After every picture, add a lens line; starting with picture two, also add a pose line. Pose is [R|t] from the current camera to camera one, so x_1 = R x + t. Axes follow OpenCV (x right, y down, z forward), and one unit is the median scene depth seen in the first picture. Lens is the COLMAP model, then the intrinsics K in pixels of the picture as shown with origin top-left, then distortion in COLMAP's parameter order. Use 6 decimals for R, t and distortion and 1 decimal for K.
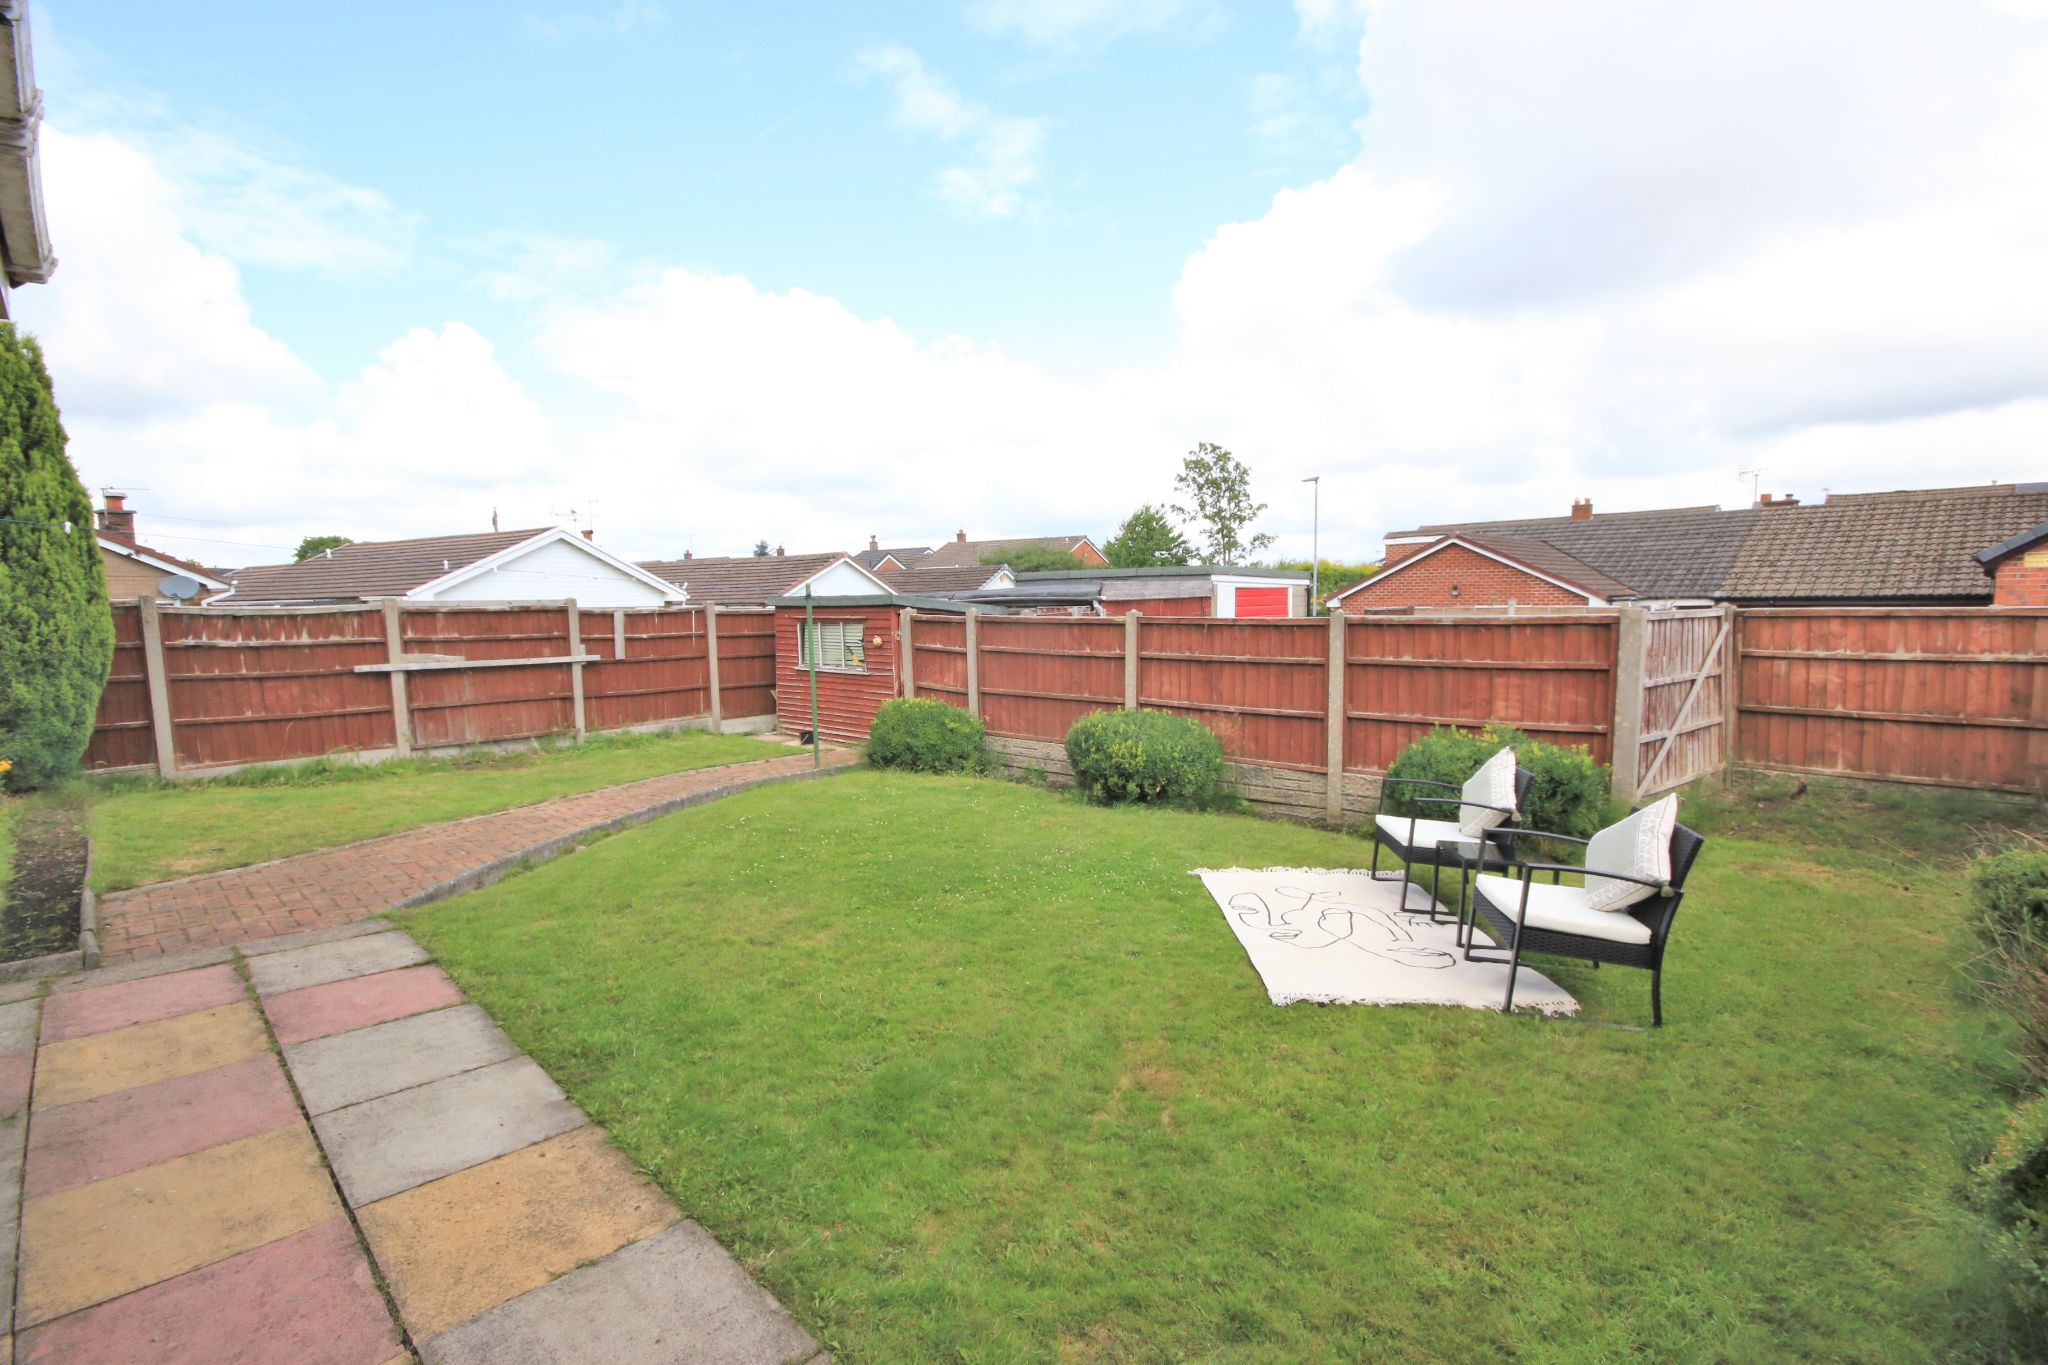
lens RADIAL K [[933.6, 0, 1021.7], [0, 933.6, 681.6], [0, 0, 1]] dist [-0.001434, -0.004603]
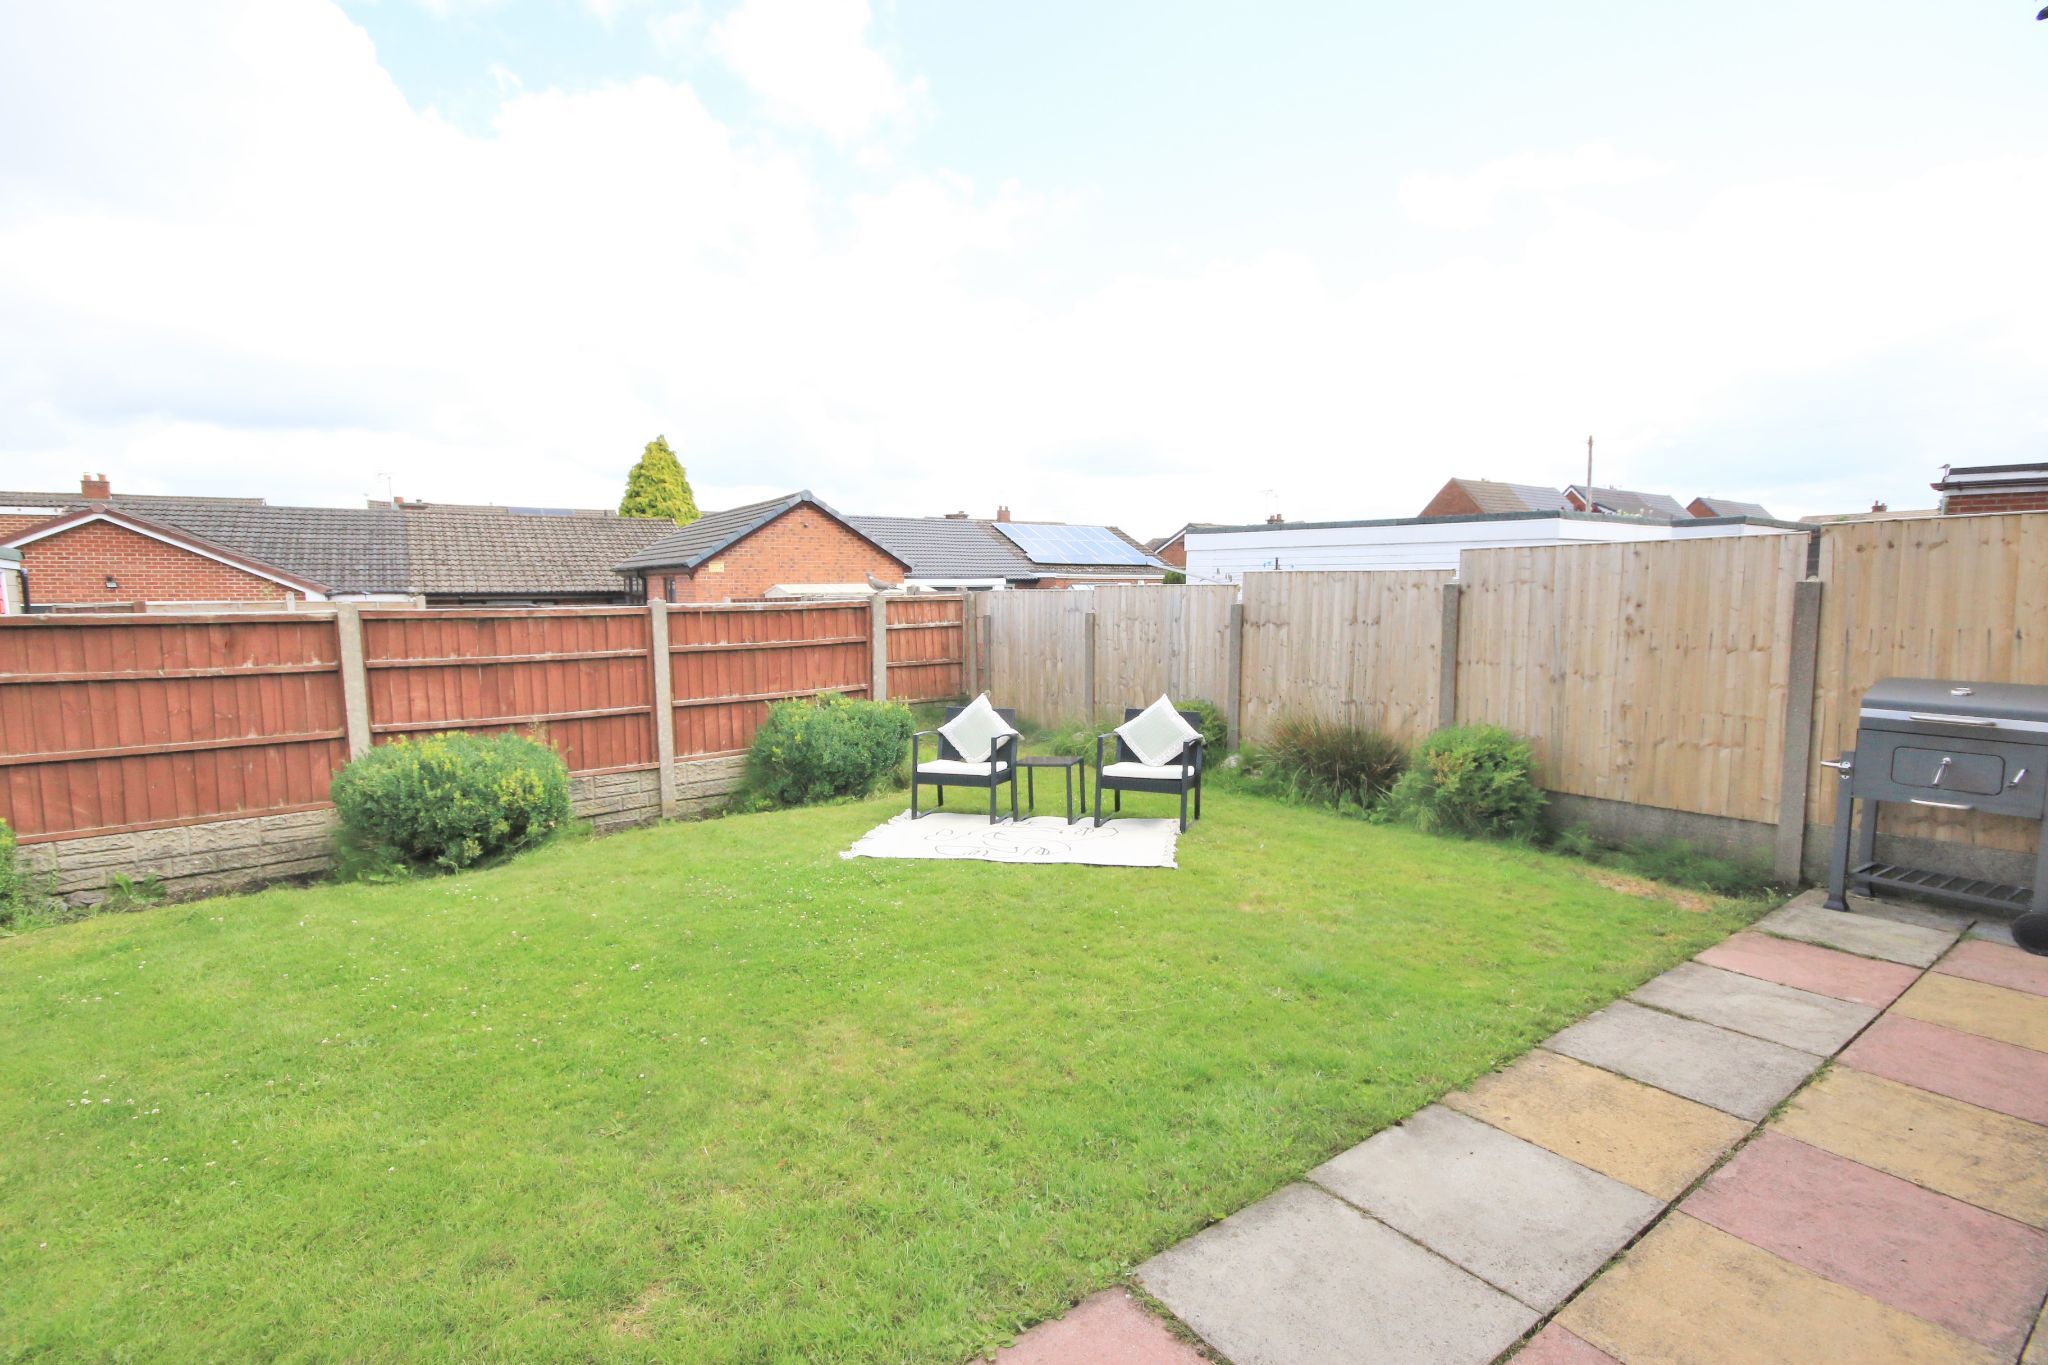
lens RADIAL K [[933.6, 0, 1011.1], [0, 933.6, 692.0], [0, 0, 1]] dist [-0.001434, -0.004603]
pose [[0.178288, -0.097310, 0.979155, -0.537804], [0.084326, 0.992948, 0.083326, -0.029061], [-0.980358, 0.067712, 0.185236, 0.451389]]
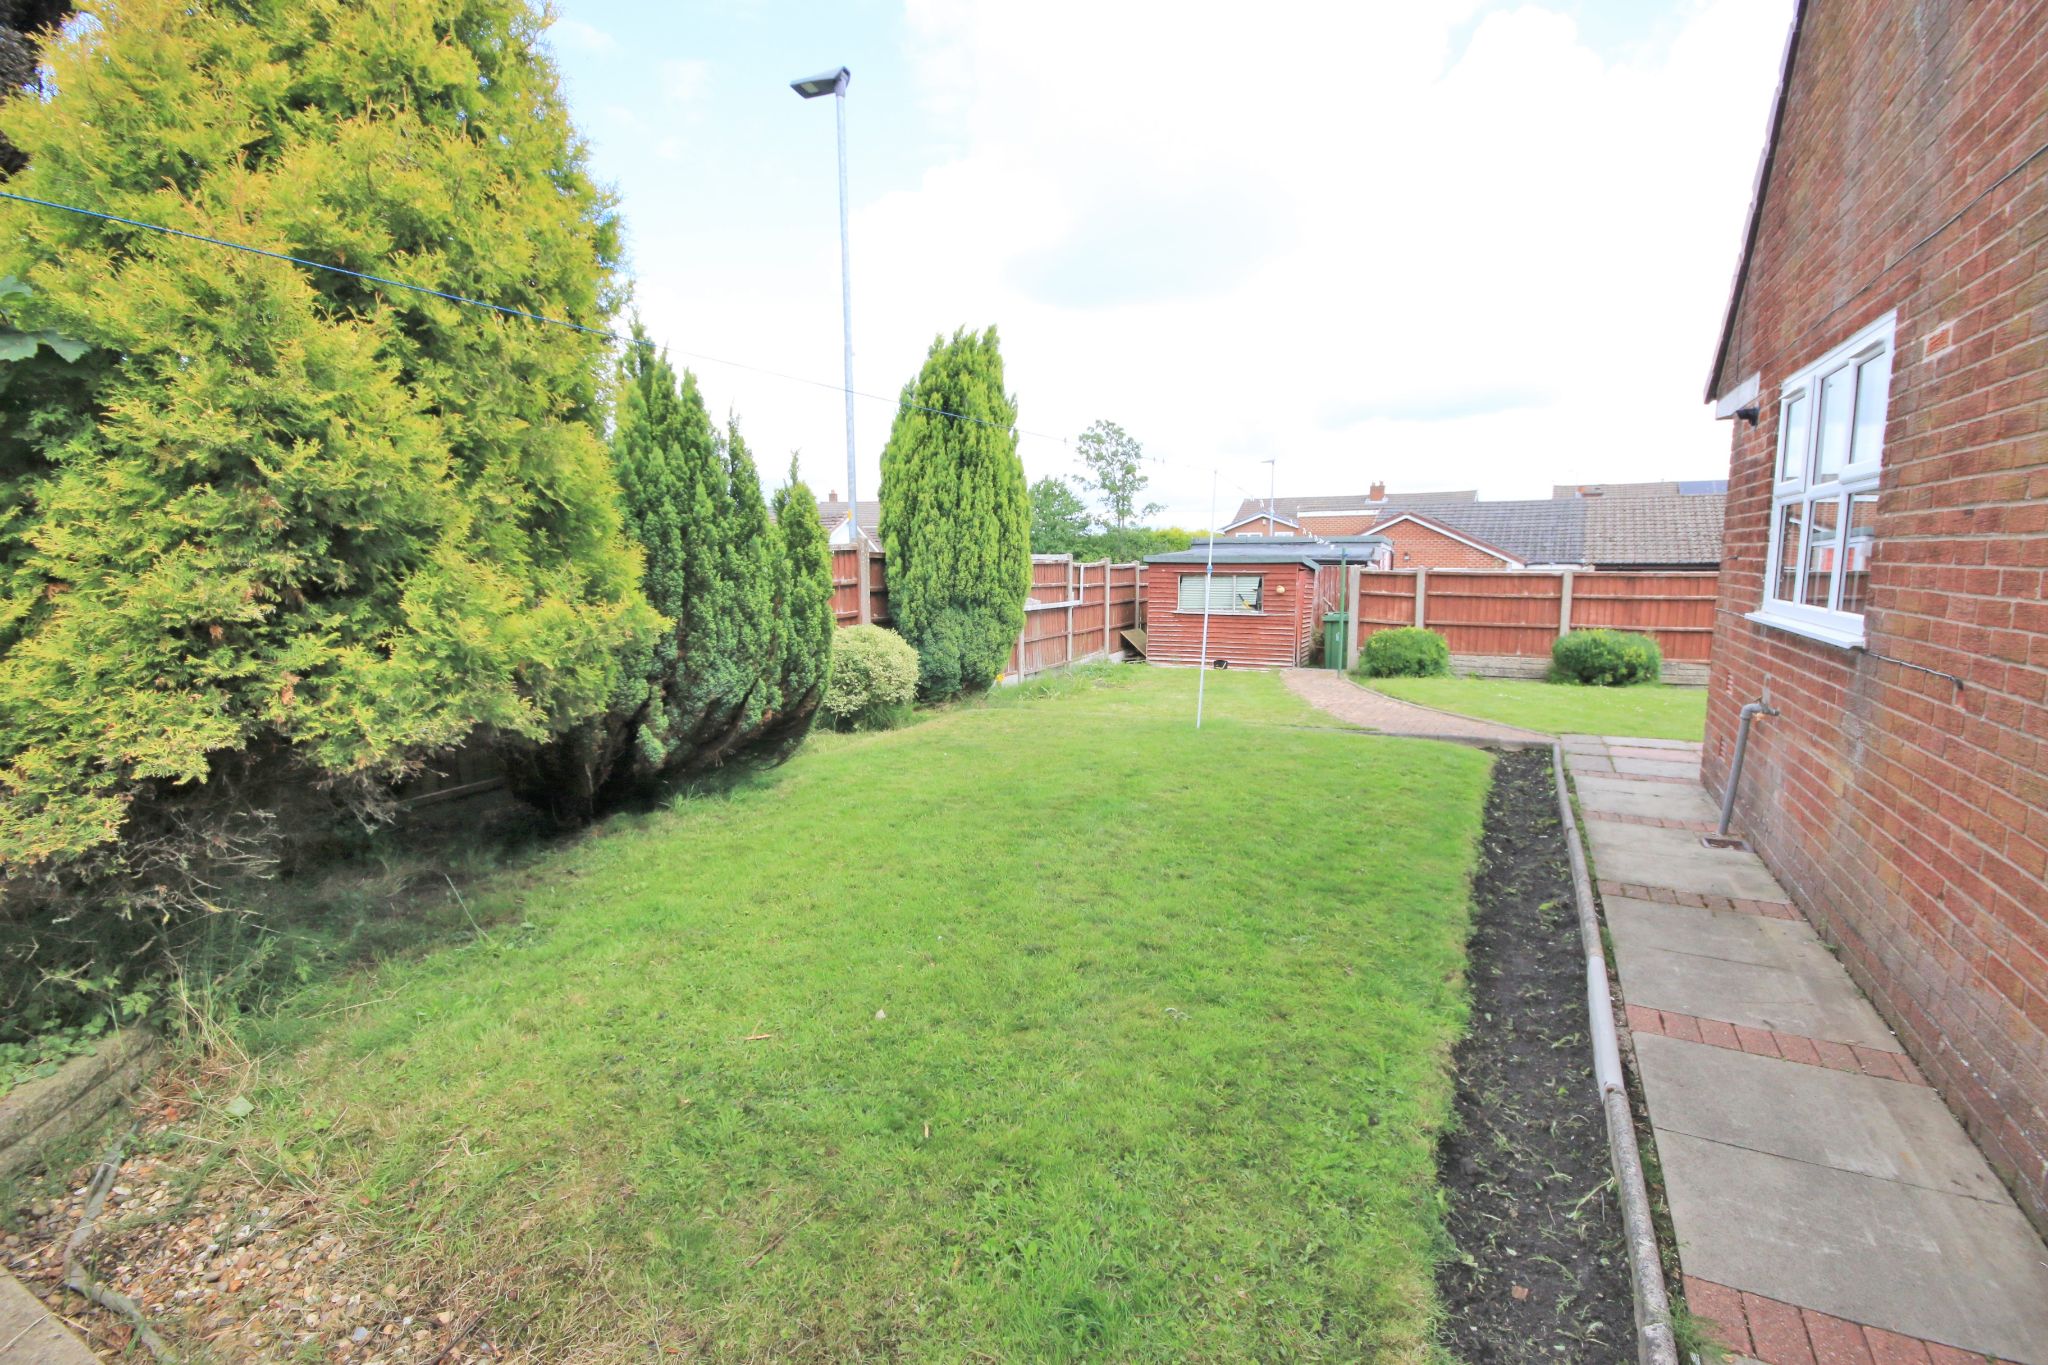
lens RADIAL K [[933.6, 0, 1021.9], [0, 933.6, 679.8], [0, 0, 1]] dist [-0.001434, -0.004603]
pose [[0.957671, -0.025306, 0.286751, -1.367003], [0.013953, 0.999038, 0.041564, 0.037447], [-0.287527, -0.035803, 0.957103, -0.262427]]
